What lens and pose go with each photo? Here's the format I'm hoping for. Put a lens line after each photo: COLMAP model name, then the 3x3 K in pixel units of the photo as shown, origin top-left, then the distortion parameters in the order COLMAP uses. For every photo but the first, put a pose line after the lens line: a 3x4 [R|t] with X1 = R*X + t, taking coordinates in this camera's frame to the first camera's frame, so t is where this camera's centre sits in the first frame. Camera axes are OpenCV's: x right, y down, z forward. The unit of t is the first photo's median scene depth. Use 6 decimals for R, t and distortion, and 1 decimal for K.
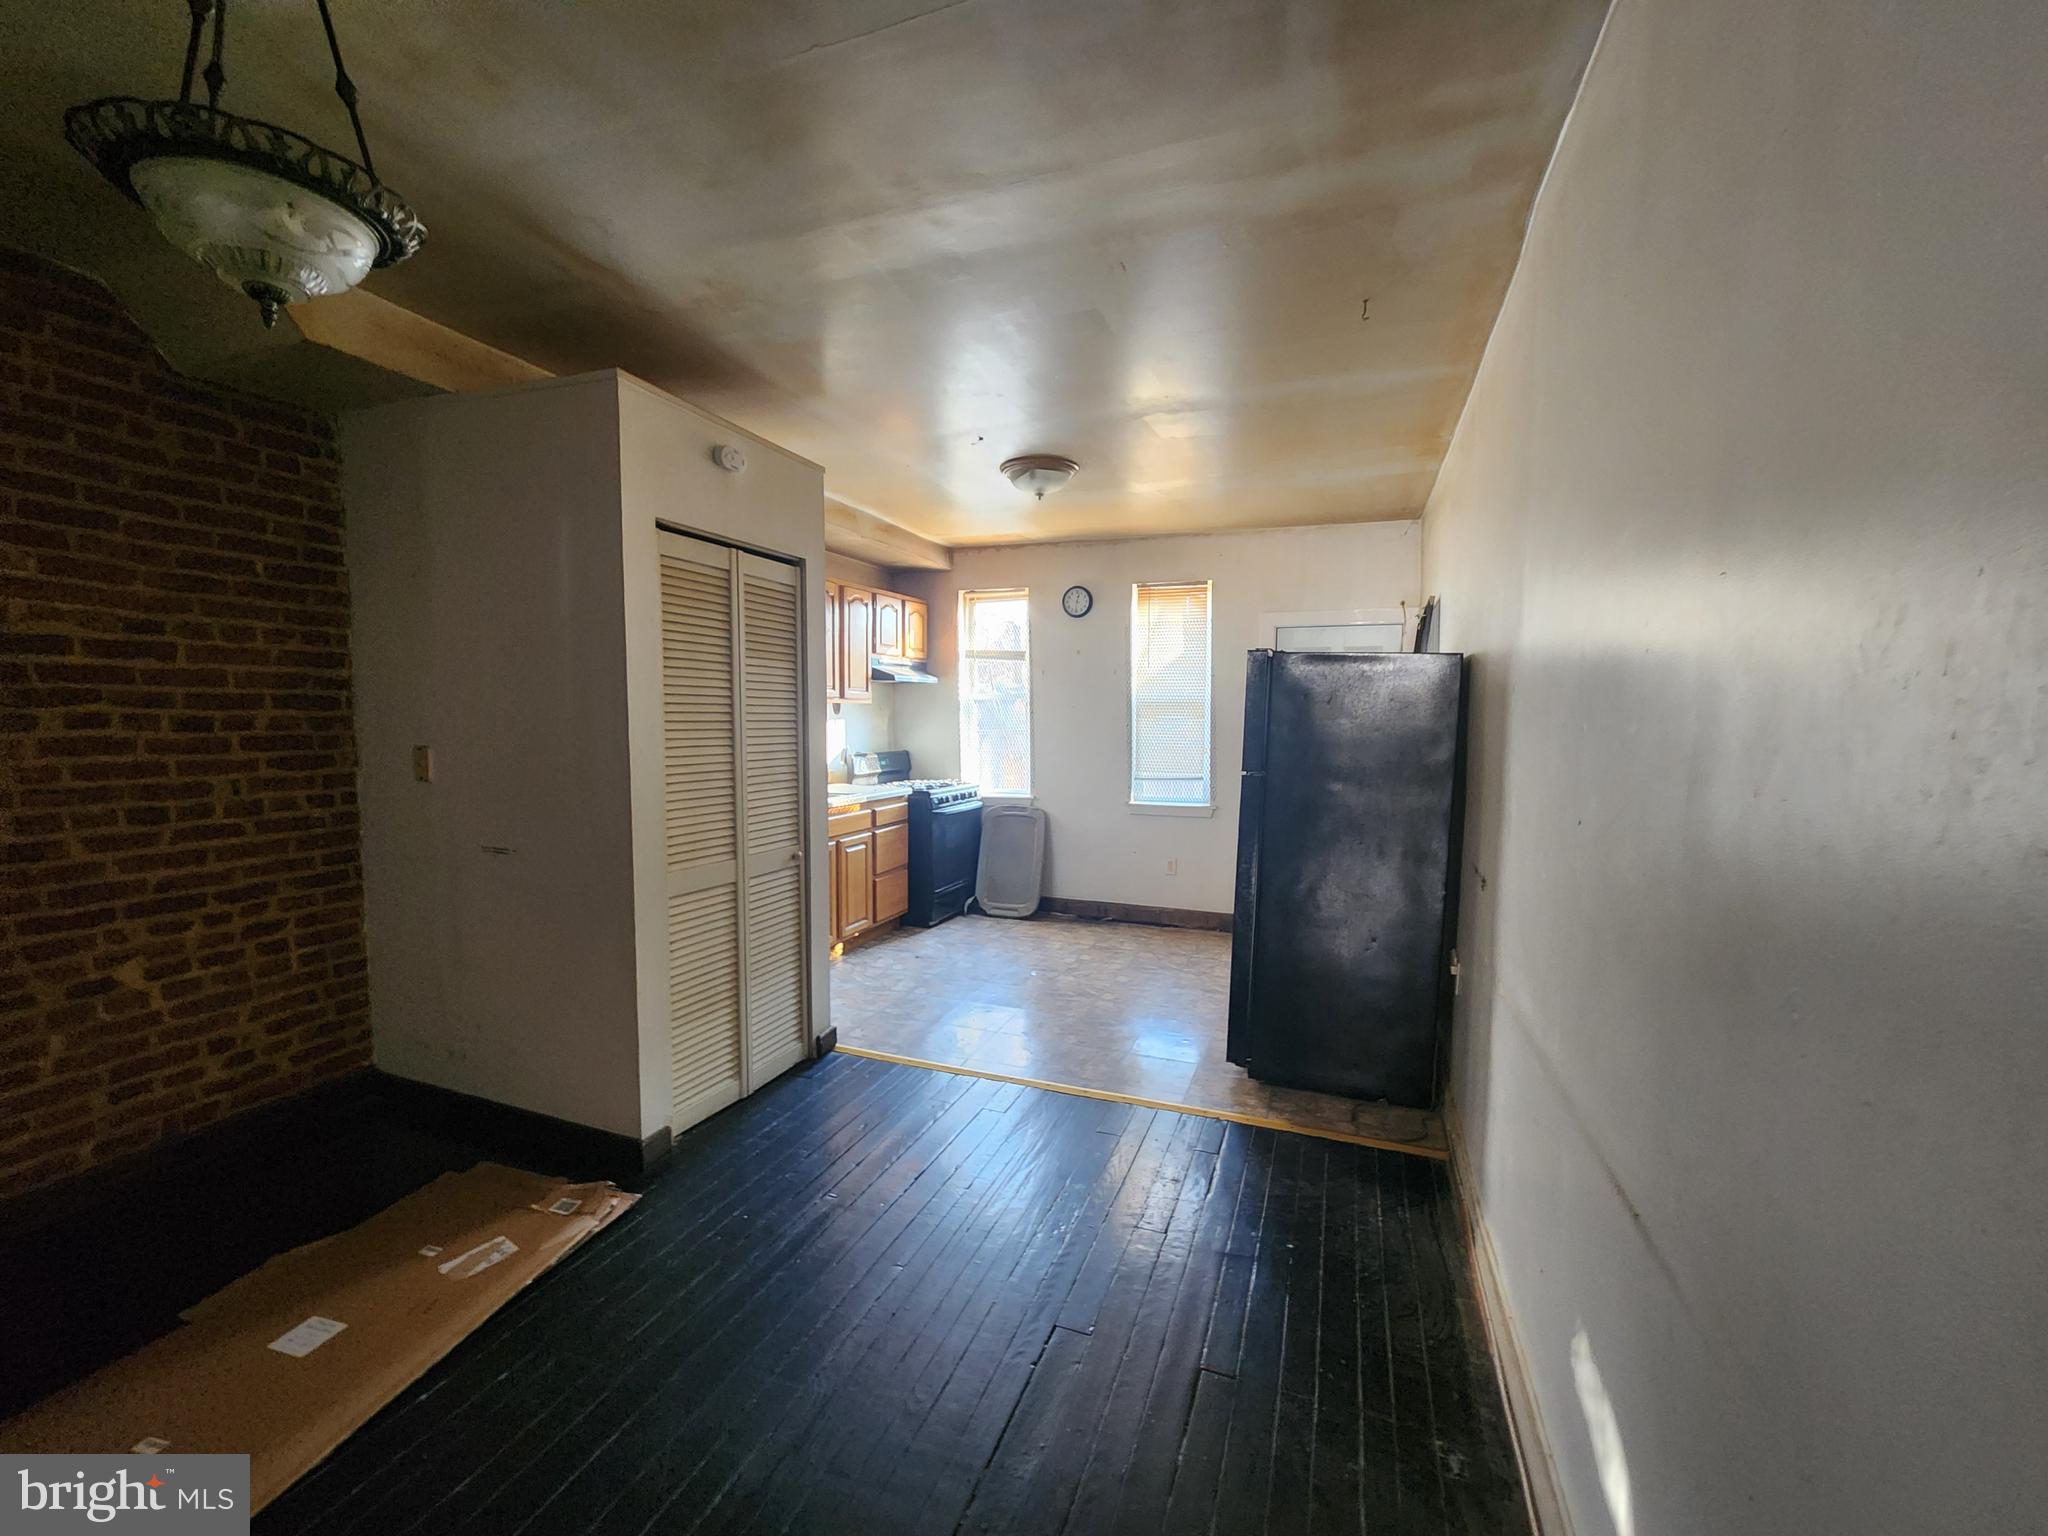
lens RADIAL K [[837.0, 0, 1026.7], [0, 837.0, 768.8], [0, 0, 1]] dist [0.001102, -0.000346]
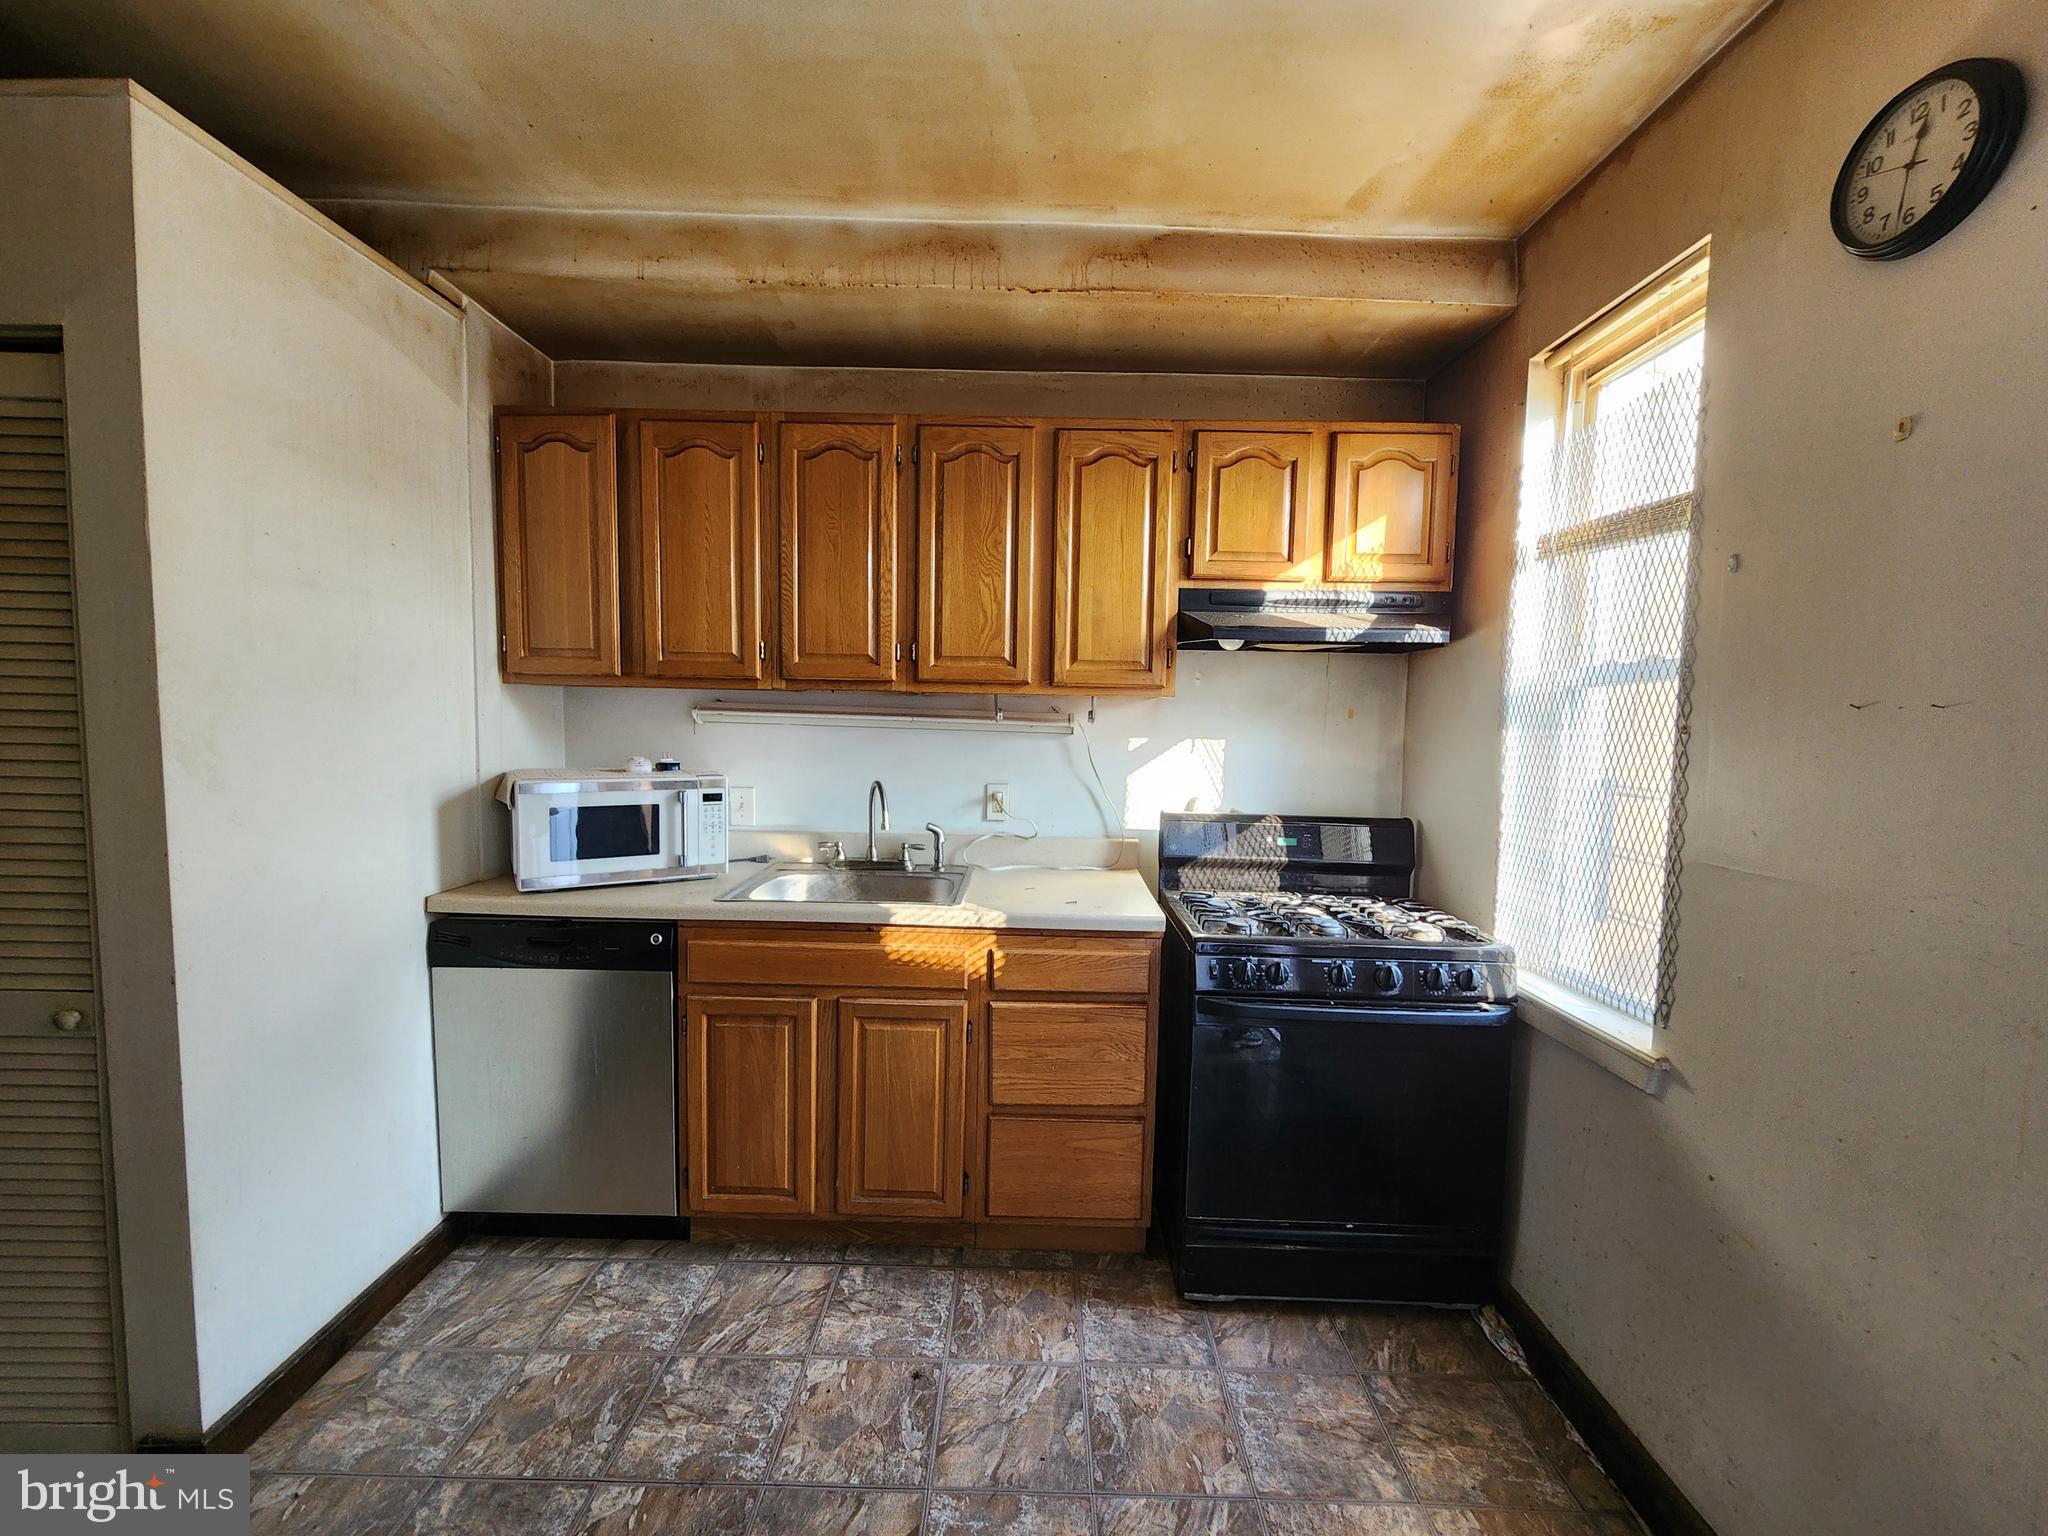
lens RADIAL K [[837.0, 0, 1028.1], [0, 837.0, 775.9], [0, 0, 1]] dist [0.001102, -0.000346]
pose [[0.356206, 0.073930, -0.931478, 0.256550], [-0.082376, 0.995468, 0.047508, -0.073384], [0.930769, 0.059809, 0.360682, 1.077629]]
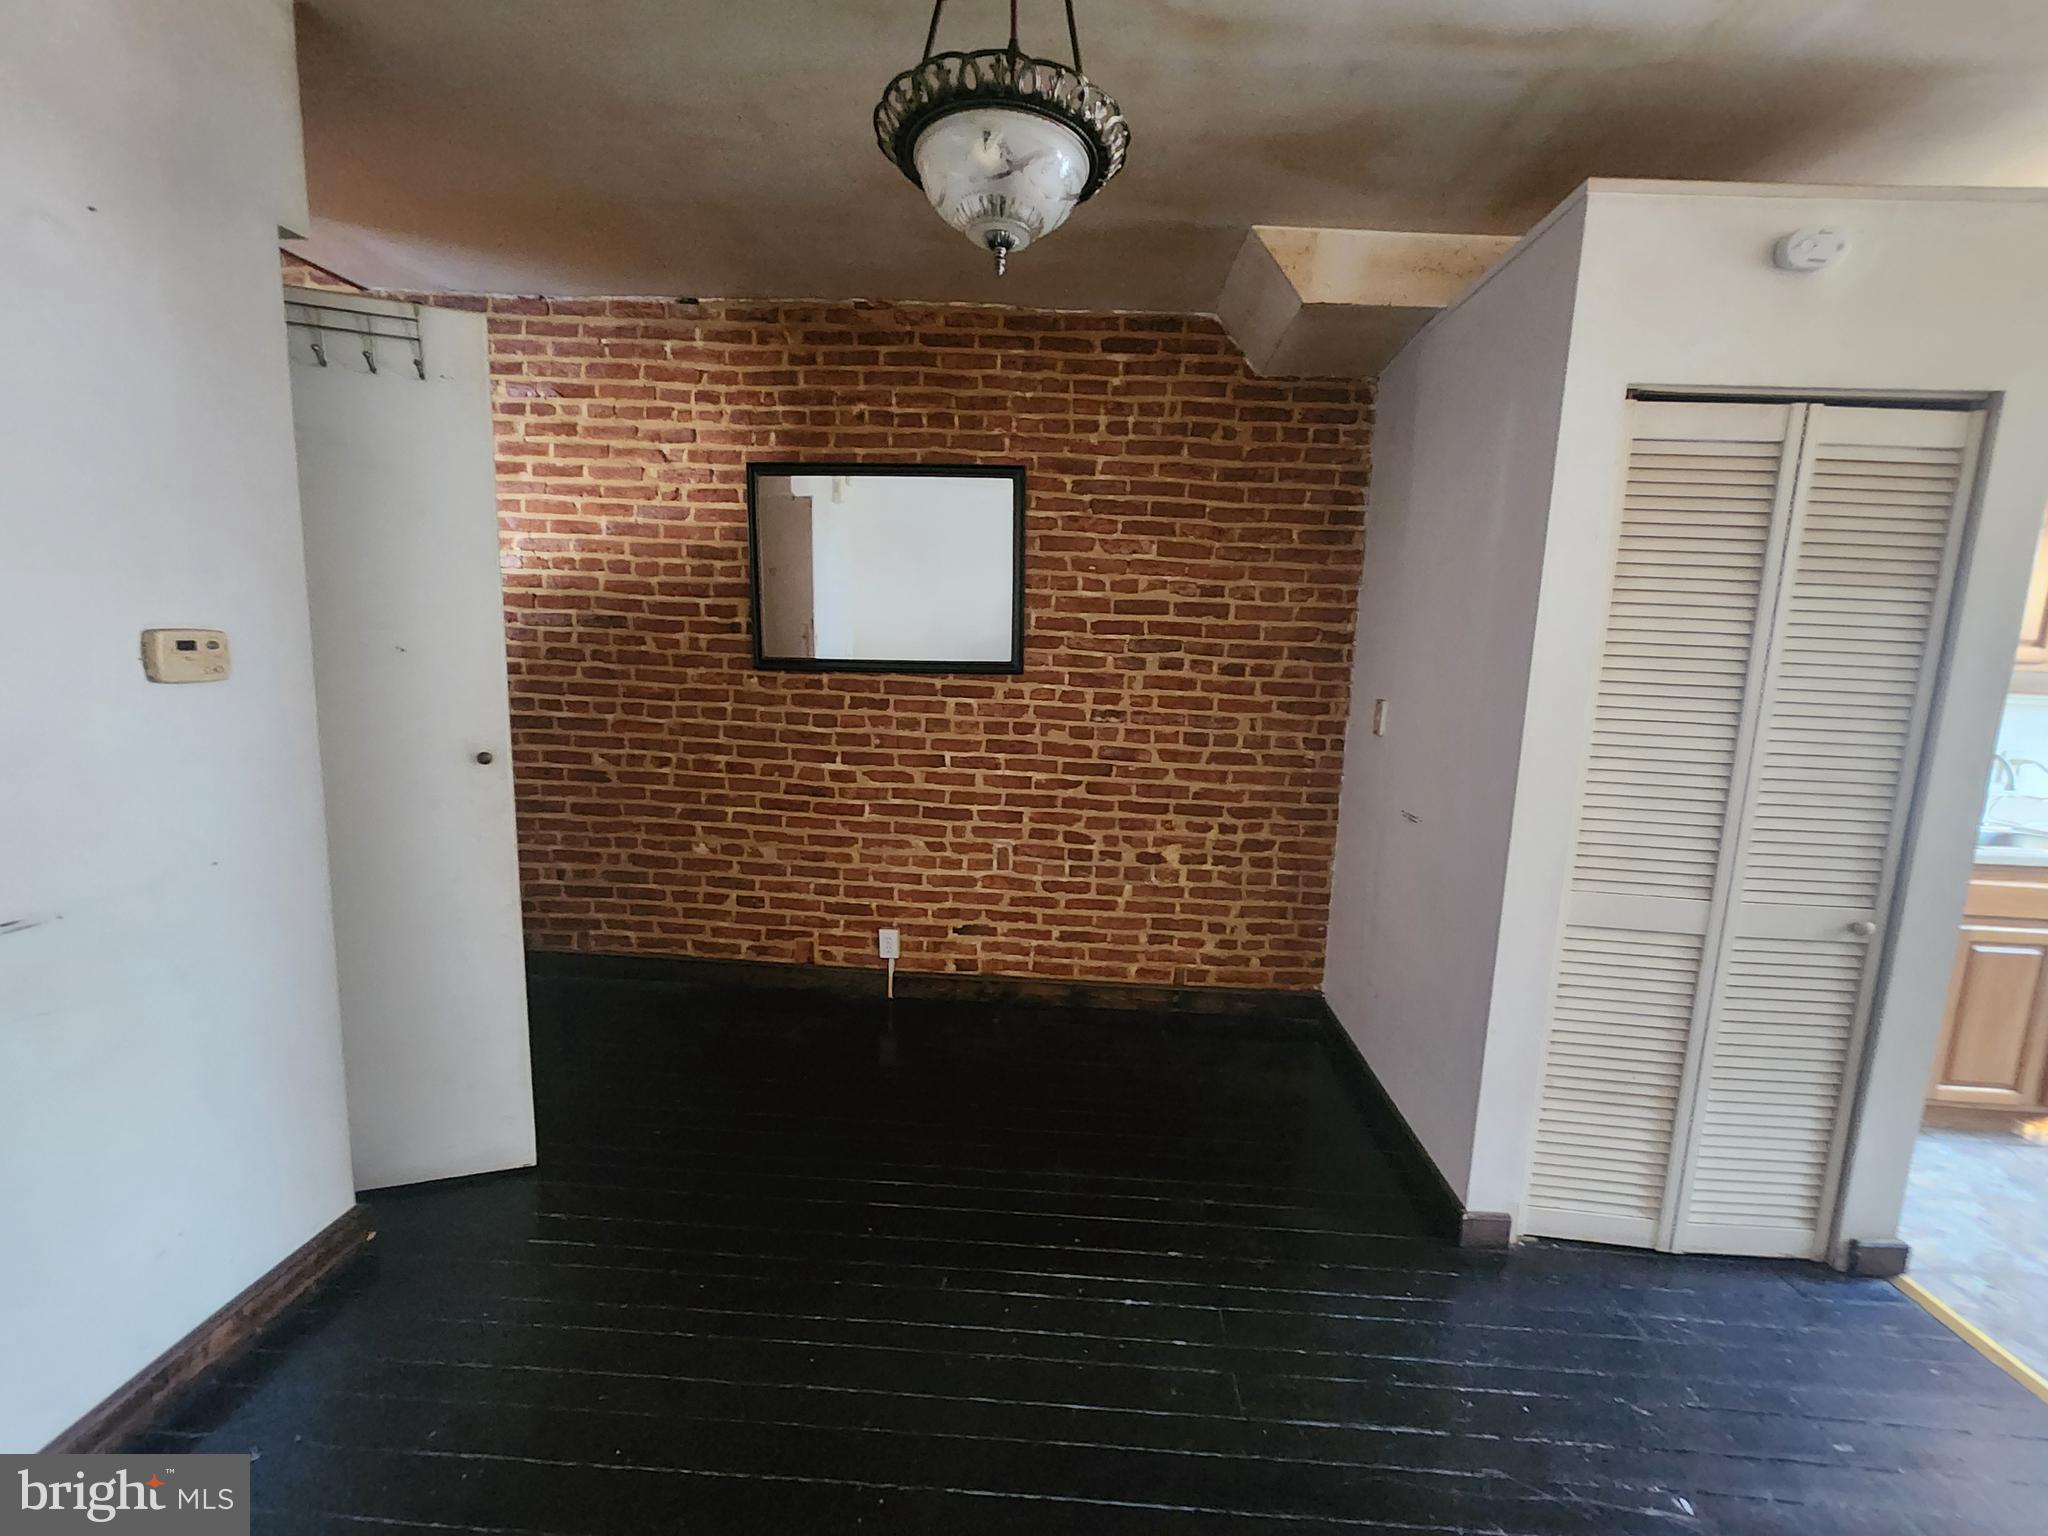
lens RADIAL K [[837.0, 0, 1023.0], [0, 837.0, 772.8], [0, 0, 1]] dist [0.001102, -0.000346]
pose [[0.318016, 0.138832, -0.937865, 0.079865], [-0.102829, 0.988436, 0.111450, -0.008097], [0.942492, 0.060997, 0.328615, 0.289128]]
